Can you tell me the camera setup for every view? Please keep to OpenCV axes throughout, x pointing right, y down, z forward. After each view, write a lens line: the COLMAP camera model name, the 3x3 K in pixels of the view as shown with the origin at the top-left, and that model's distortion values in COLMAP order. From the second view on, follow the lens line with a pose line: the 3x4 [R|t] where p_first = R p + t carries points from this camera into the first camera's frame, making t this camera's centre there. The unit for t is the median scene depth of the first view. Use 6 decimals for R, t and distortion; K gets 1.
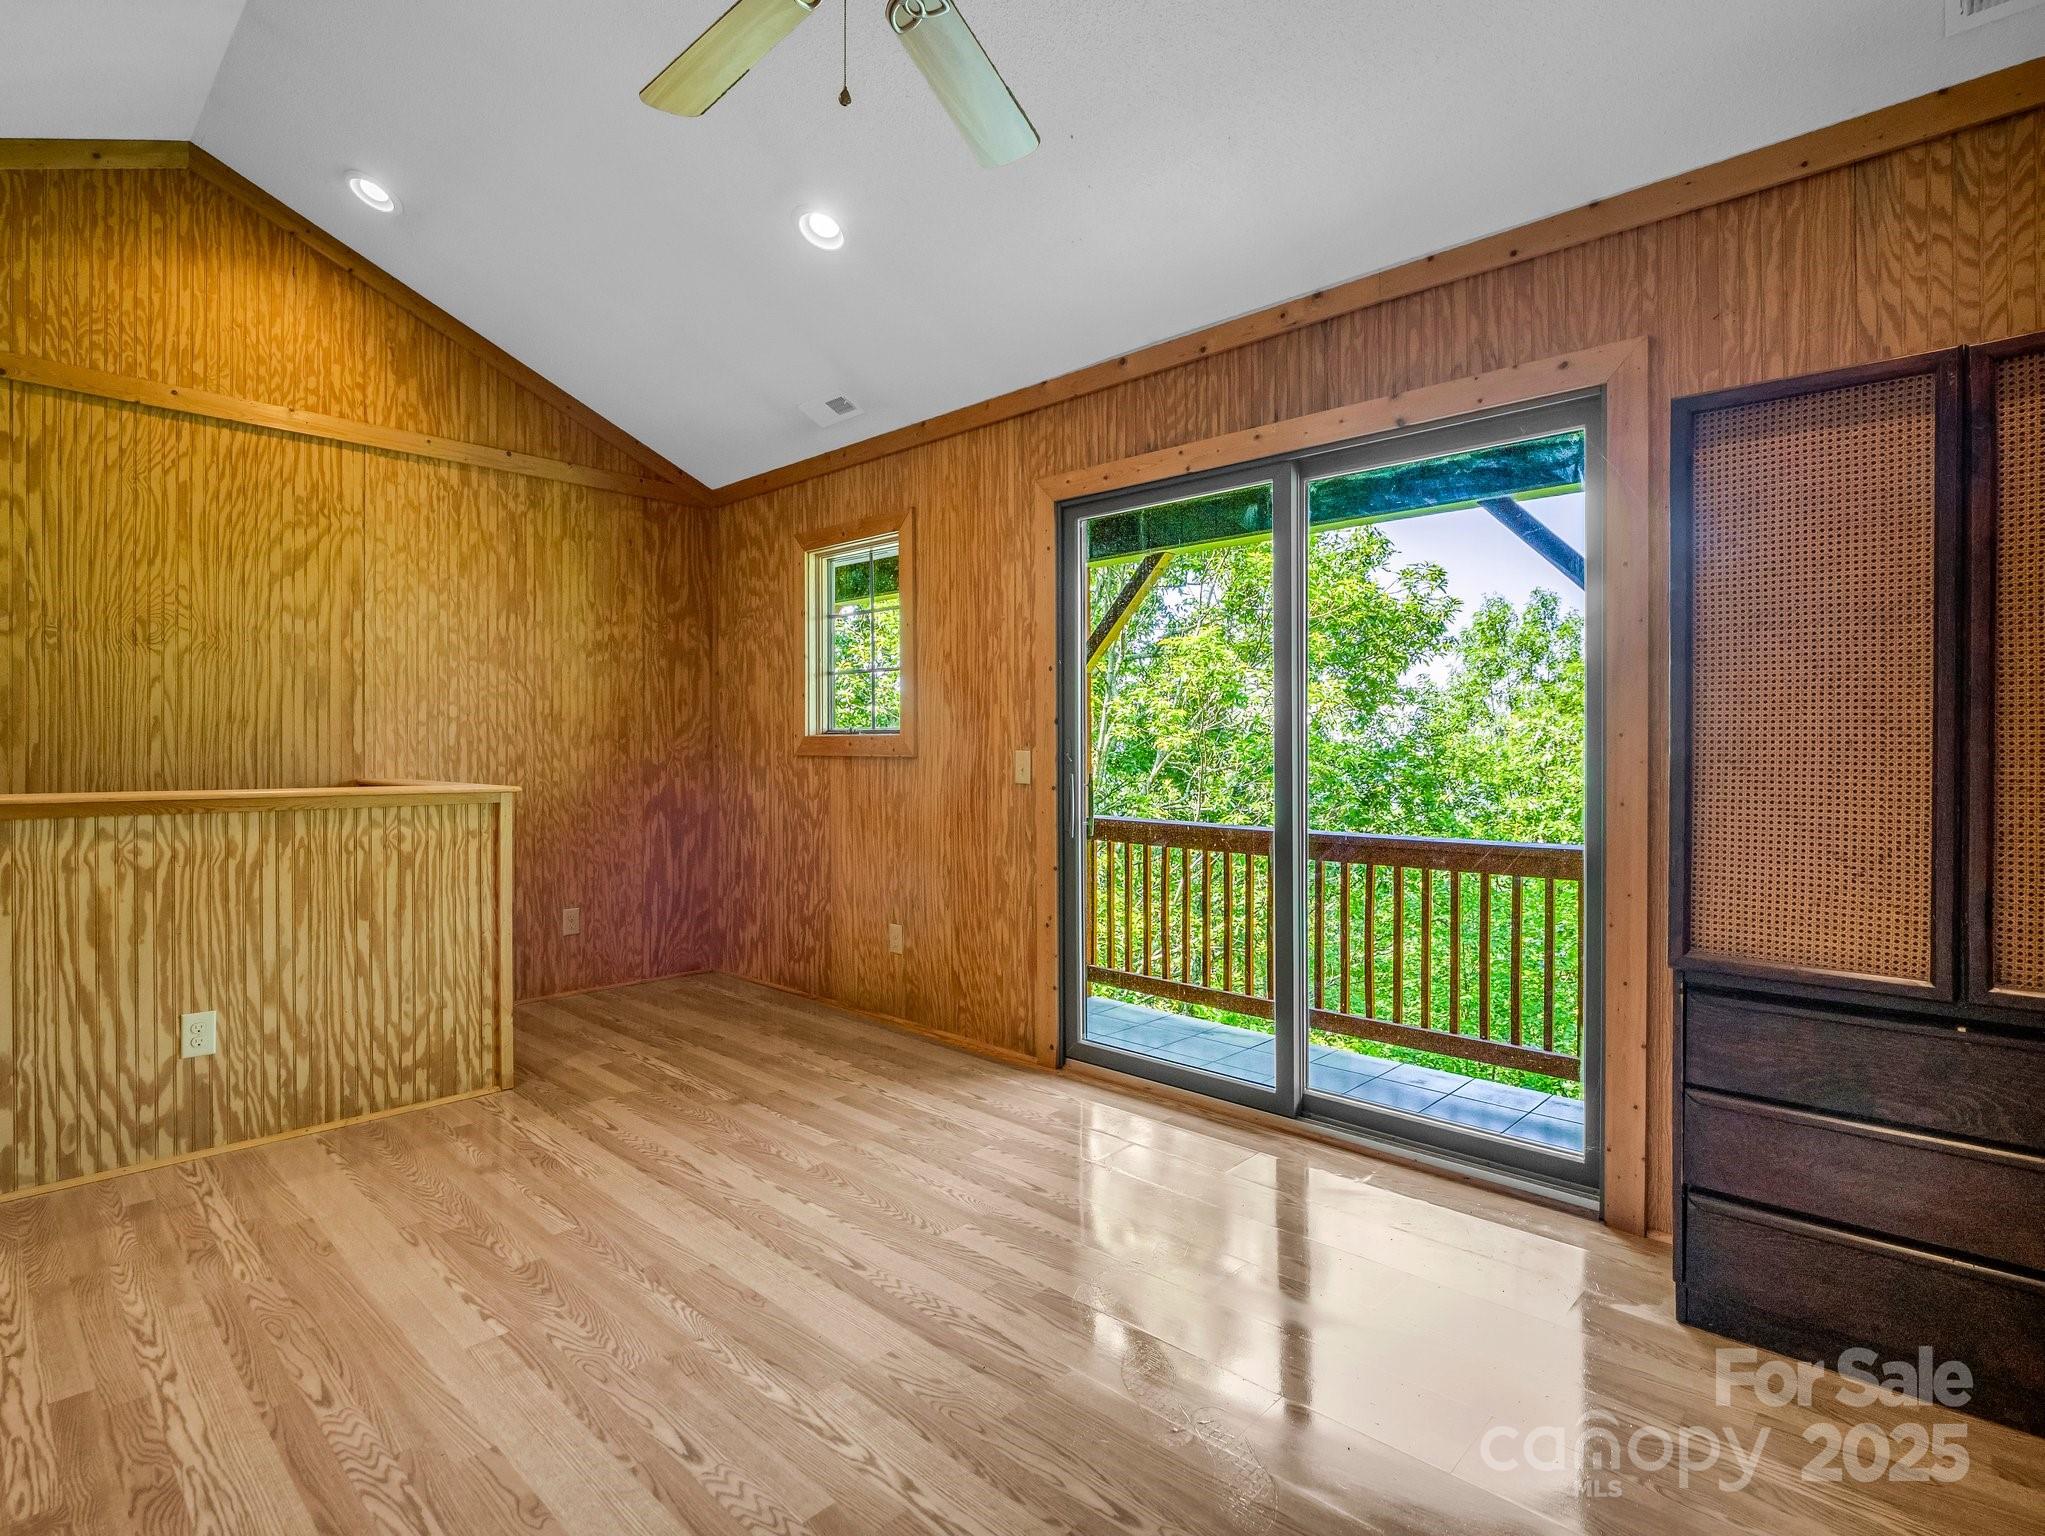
lens RADIAL K [[1013.3, 0, 954.7], [0, 1013.3, 754.7], [0, 0, 1]] dist [0.001049, -0.000660]
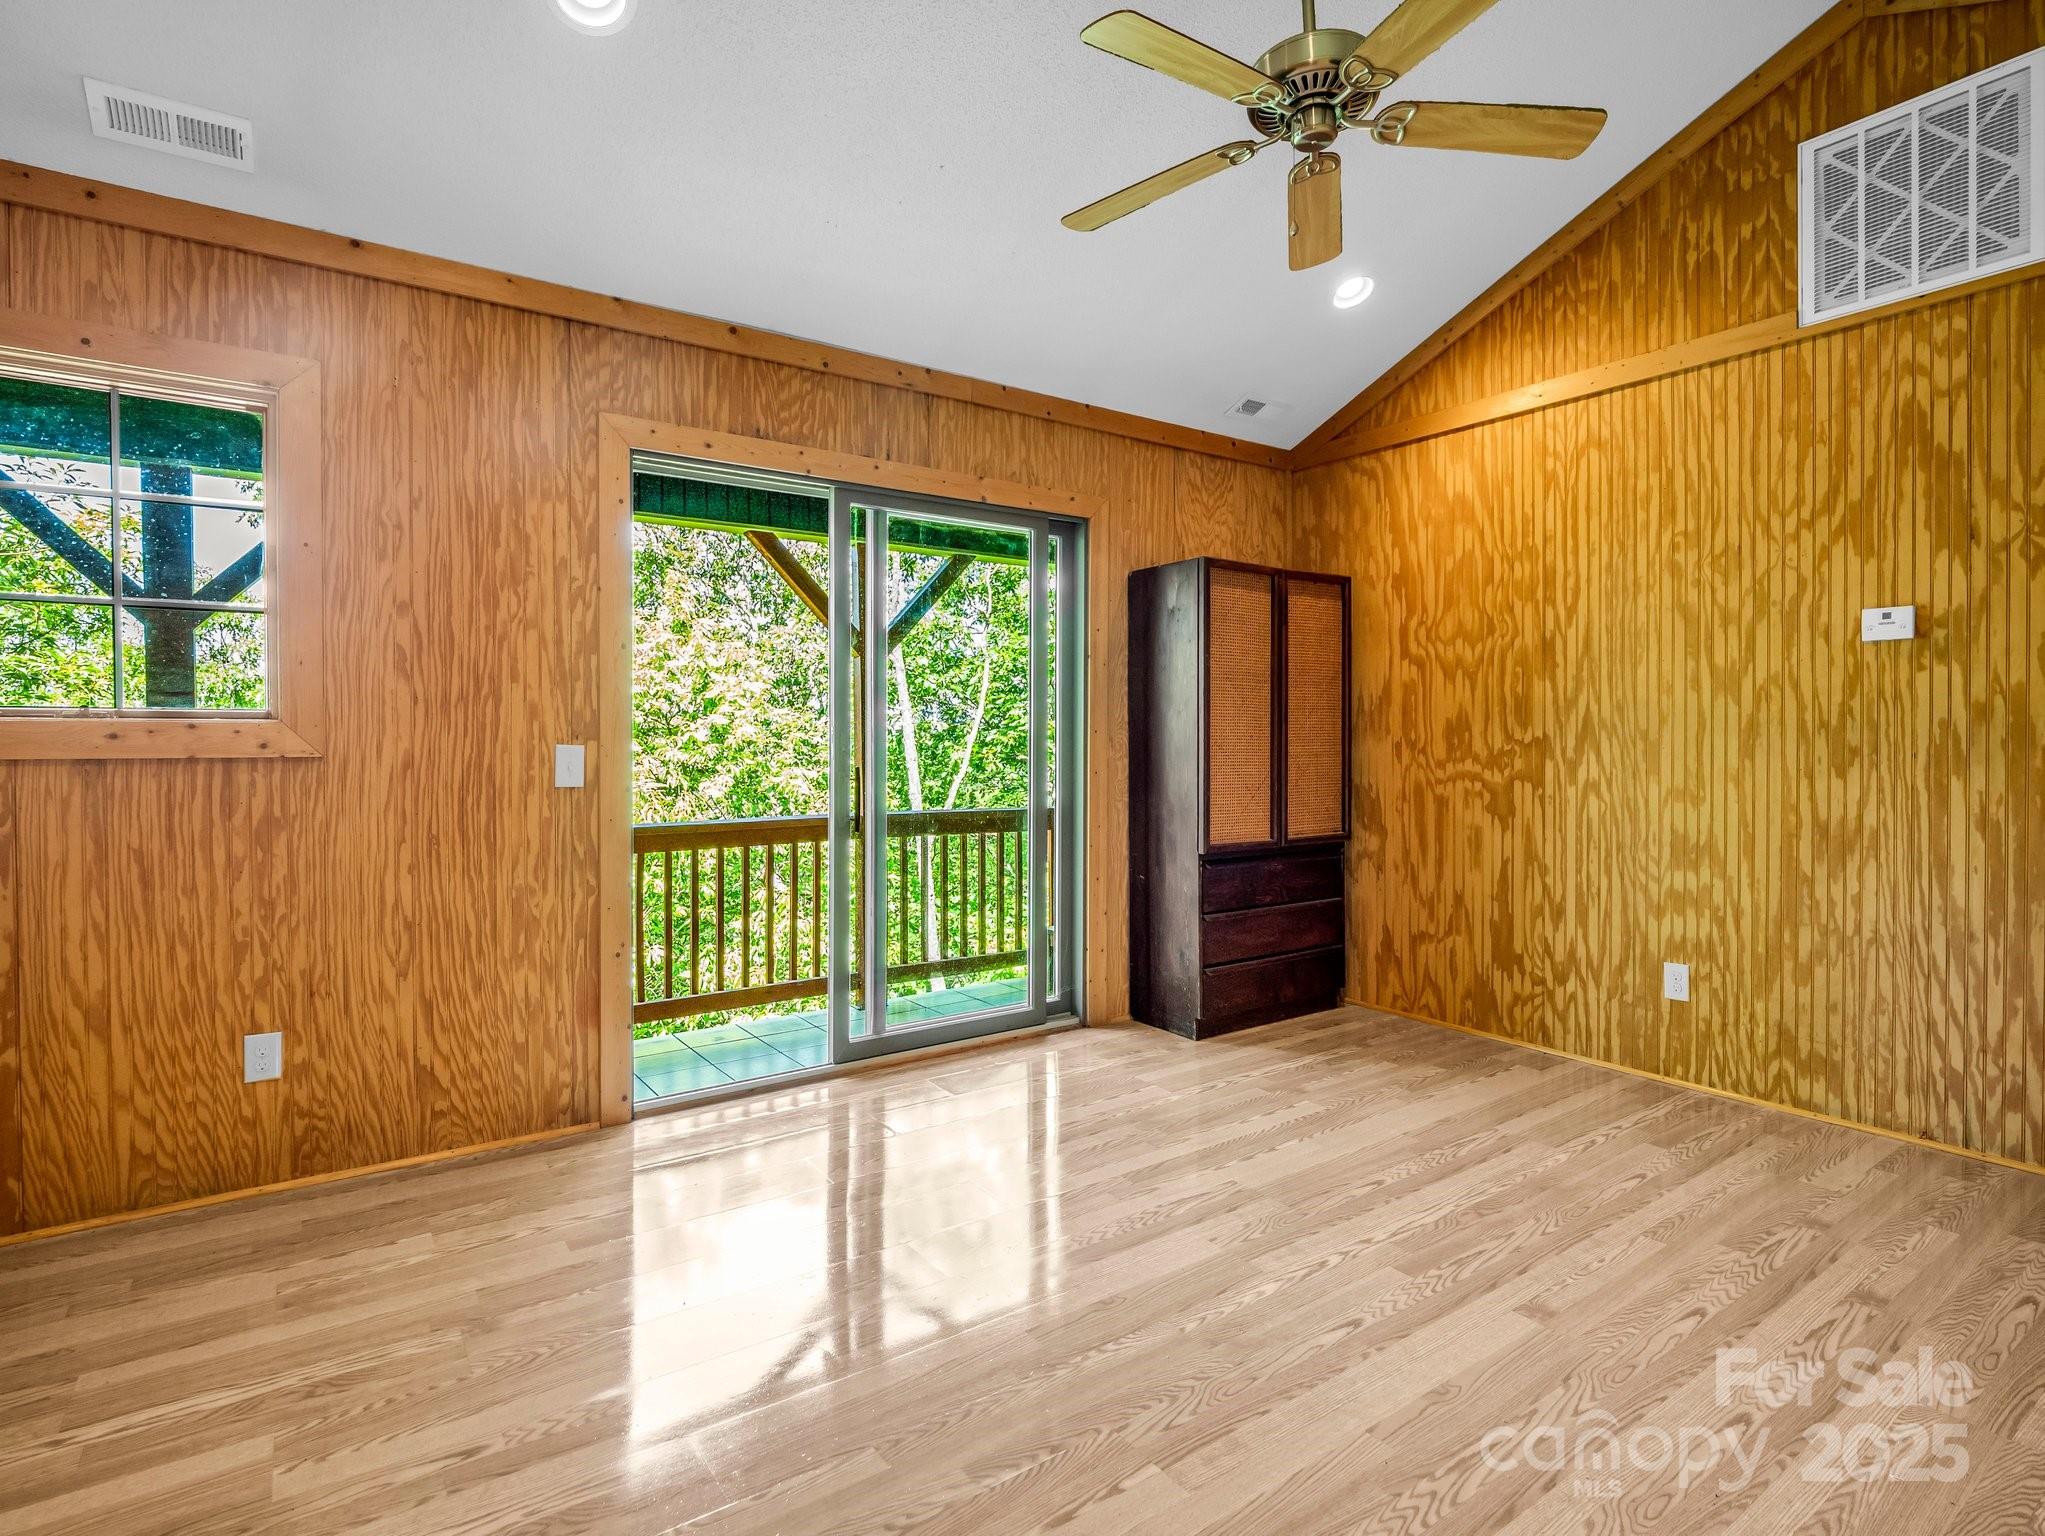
lens RADIAL K [[1045.2, 0, 1026.4], [0, 1045.2, 755.7], [0, 0, 1]] dist [-0.011623, -0.000801]
pose [[0.185987, -0.014091, 0.982451, -0.666103], [0.012224, 0.999853, 0.012027, -0.000744], [-0.982476, 0.009772, 0.186132, 0.497922]]
